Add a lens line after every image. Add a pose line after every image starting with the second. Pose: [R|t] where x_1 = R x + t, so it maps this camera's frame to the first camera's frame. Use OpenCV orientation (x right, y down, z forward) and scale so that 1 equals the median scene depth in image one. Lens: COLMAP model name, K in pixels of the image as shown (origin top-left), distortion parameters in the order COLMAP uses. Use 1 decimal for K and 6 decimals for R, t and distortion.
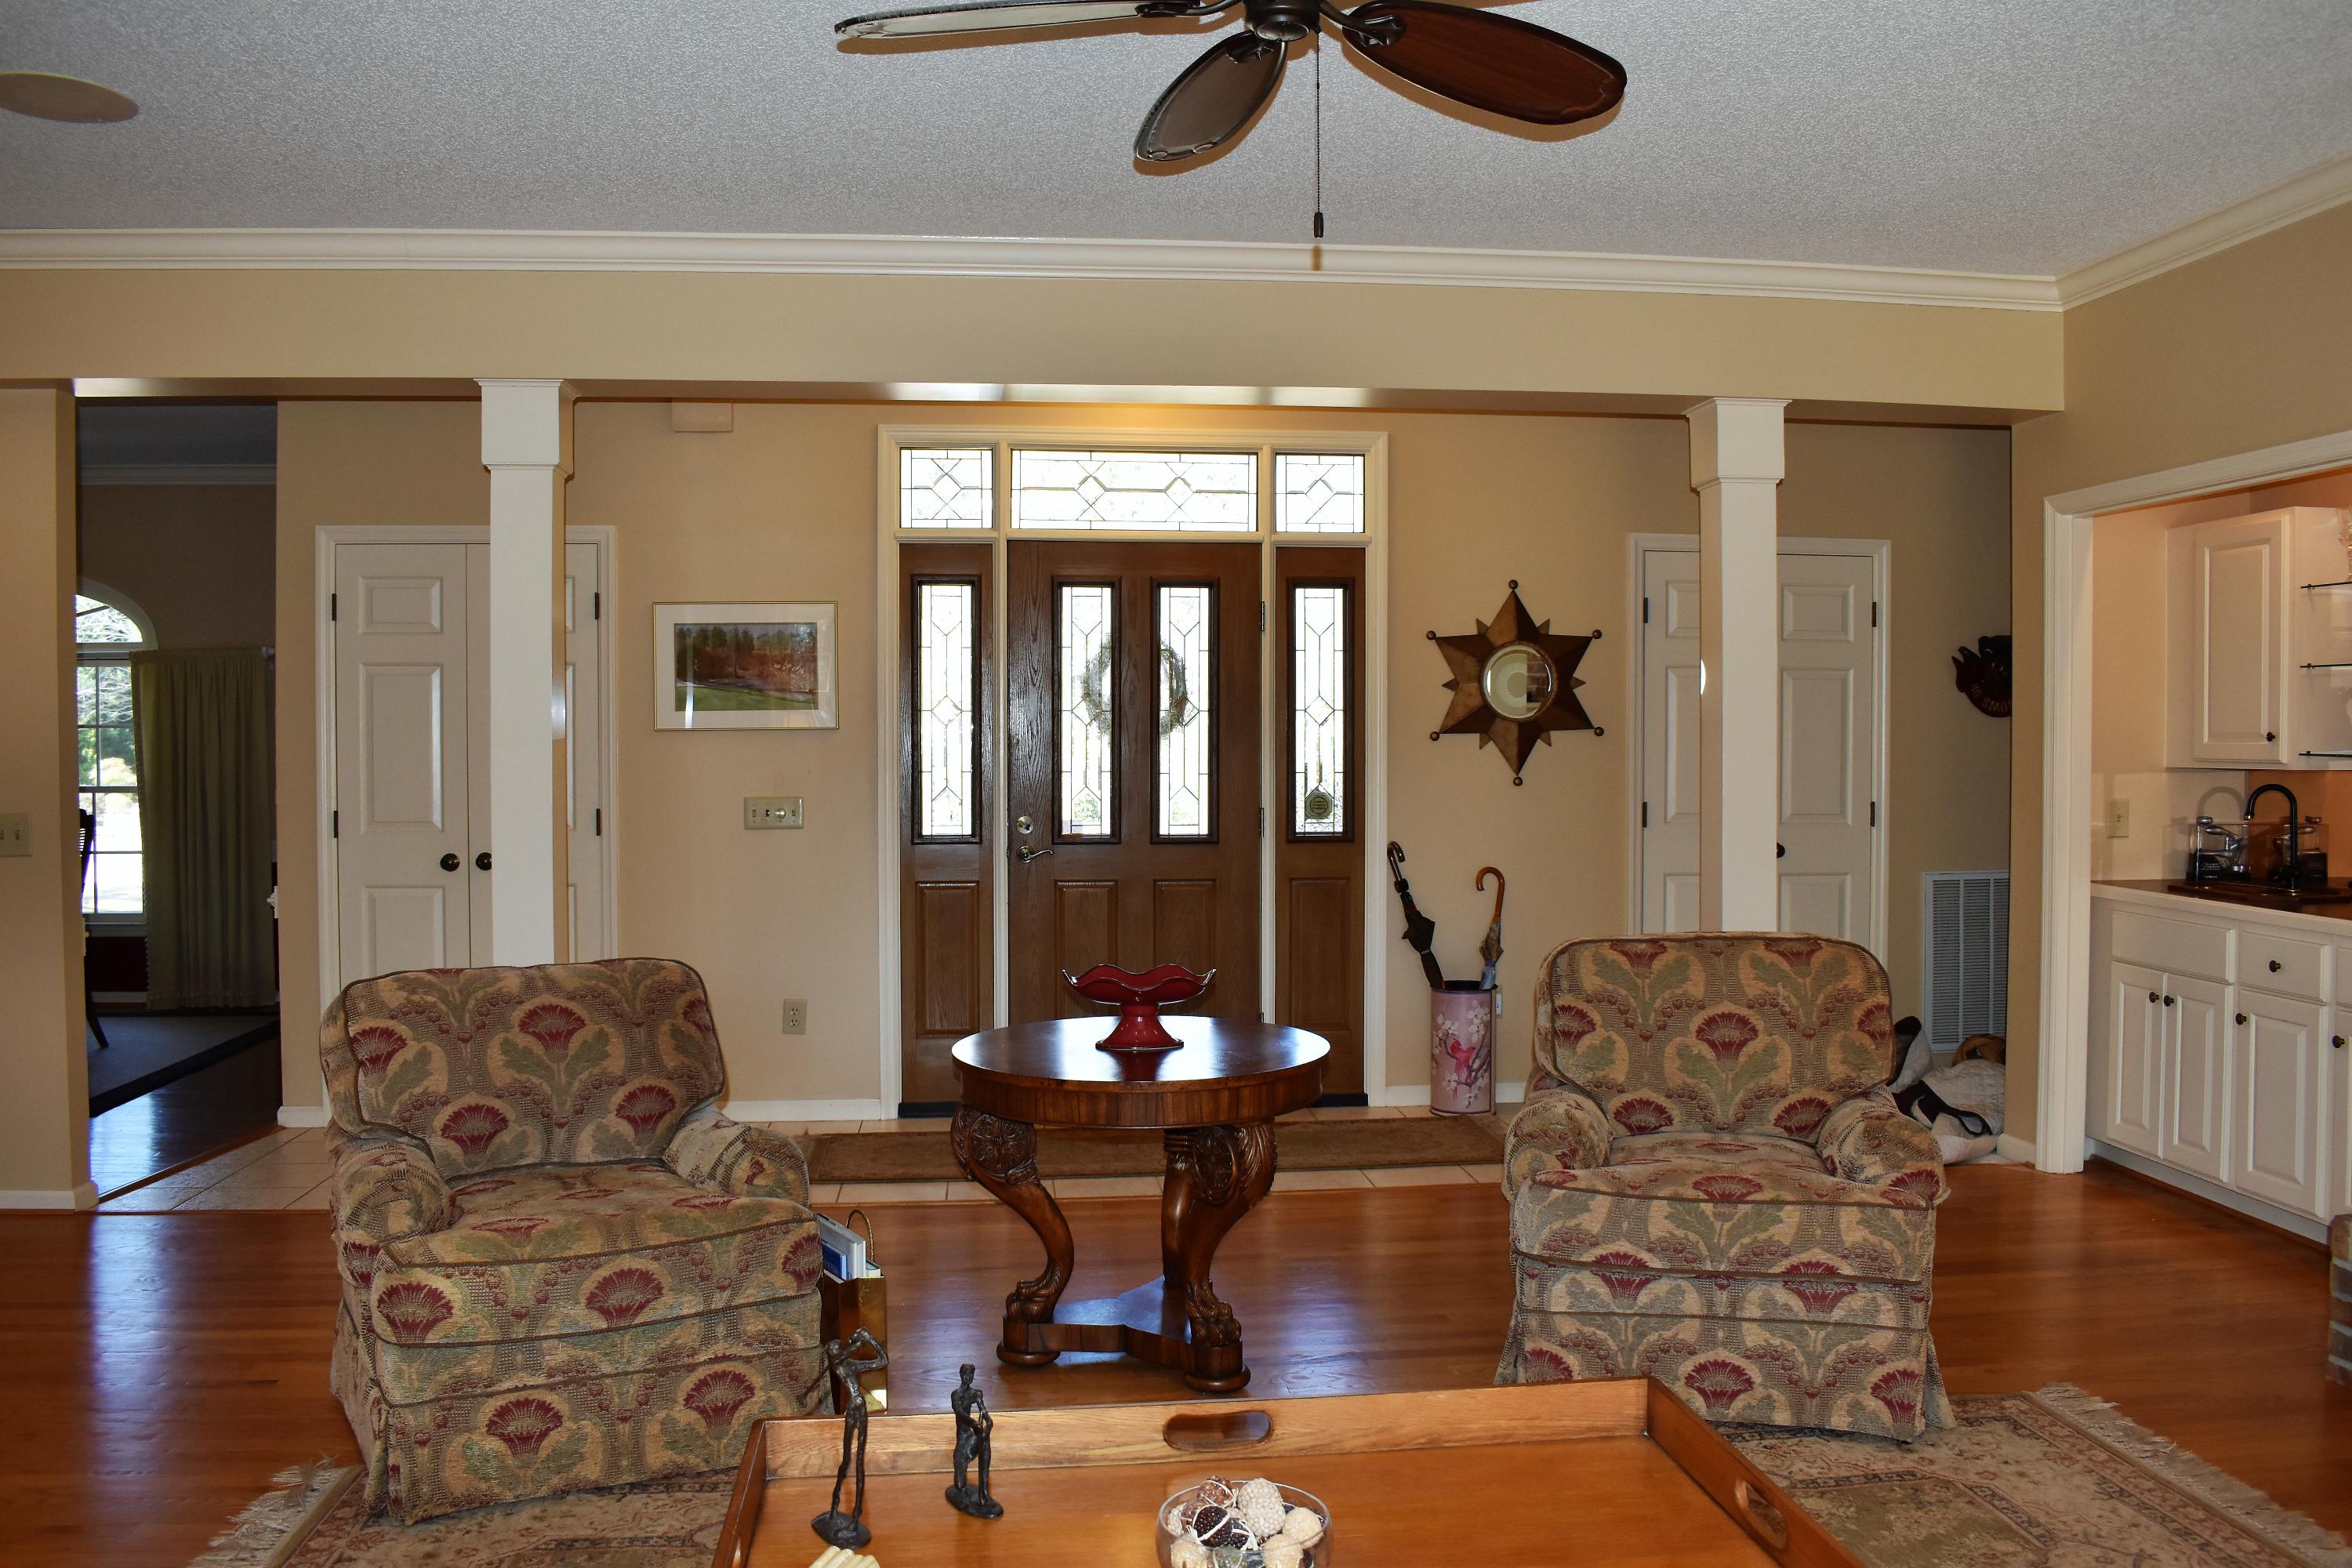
lens RADIAL K [[1847.2, 0, 1177.8], [0, 1847.2, 786.2], [0, 0, 1]] dist [-0.084209, -0.000544]
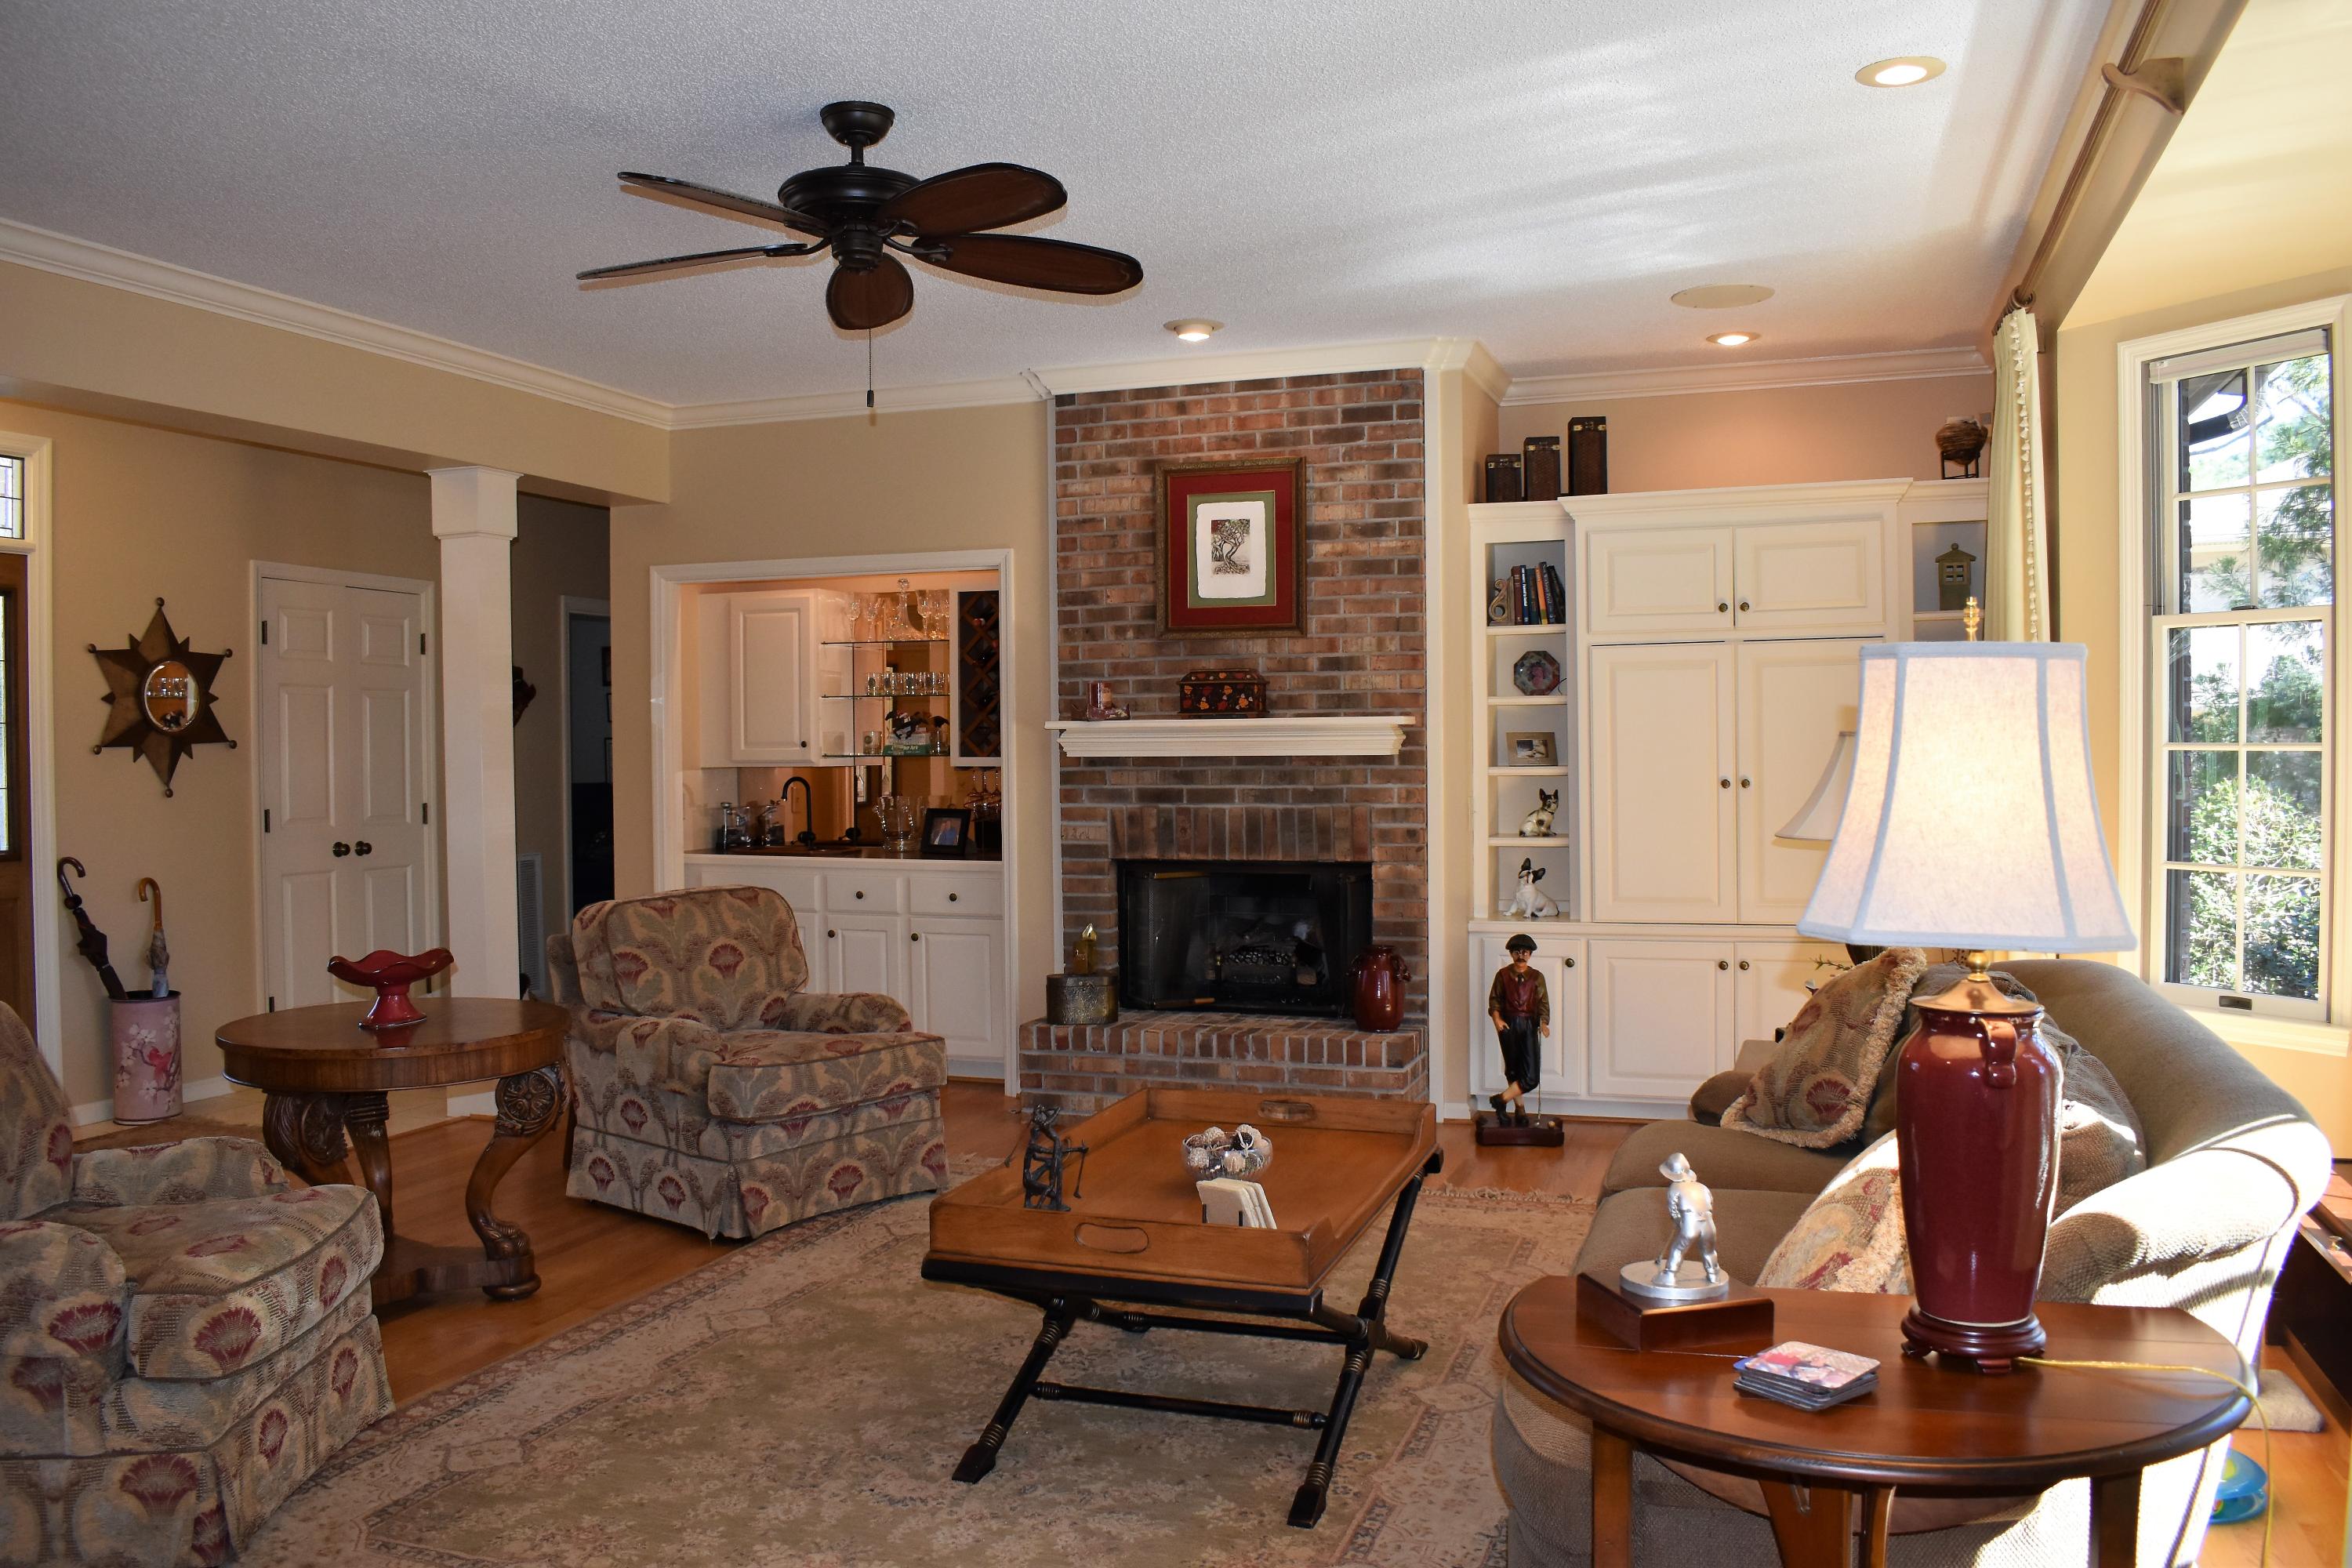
lens RADIAL K [[1847.2, 0, 1173.7], [0, 1847.2, 781.4], [0, 0, 1]] dist [-0.084209, -0.000544]
pose [[0.444099, -0.019561, 0.895764, -0.536901], [0.030832, 0.999503, 0.006541, 0.001819], [-0.895447, 0.024714, 0.444481, 0.054962]]
